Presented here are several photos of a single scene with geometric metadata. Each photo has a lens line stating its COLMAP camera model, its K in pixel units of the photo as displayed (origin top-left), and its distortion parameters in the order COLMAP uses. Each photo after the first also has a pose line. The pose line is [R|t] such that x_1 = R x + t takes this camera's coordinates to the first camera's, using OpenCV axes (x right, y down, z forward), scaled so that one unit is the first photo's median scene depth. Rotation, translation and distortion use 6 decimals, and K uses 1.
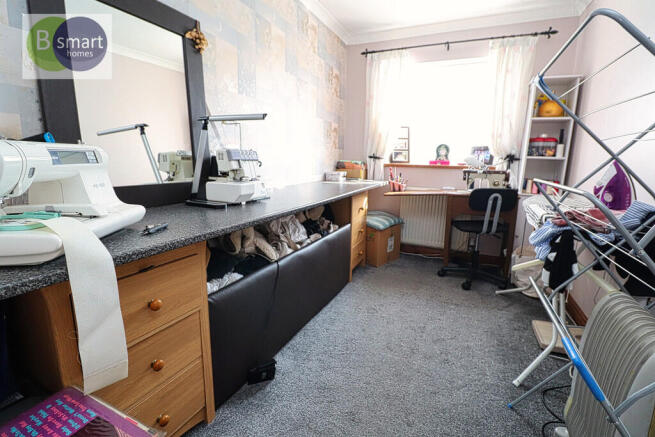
lens RADIAL K [[311.5, 0, 326.2], [0, 311.5, 218.1], [0, 0, 1]] dist [-0.001243, -0.000550]
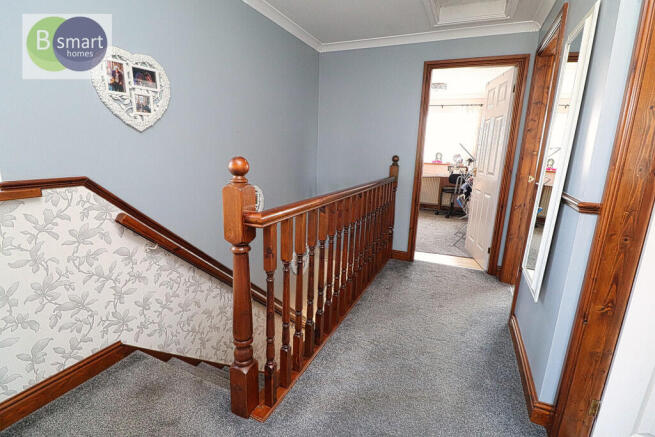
lens RADIAL K [[311.5, 0, 327.8], [0, 311.5, 217.1], [0, 0, 1]] dist [-0.001243, -0.000550]
pose [[0.999766, 0.019970, 0.008367, -0.389315], [-0.020174, 0.999481, 0.025123, 0.160193], [-0.007861, -0.025286, 0.999649, -1.121369]]
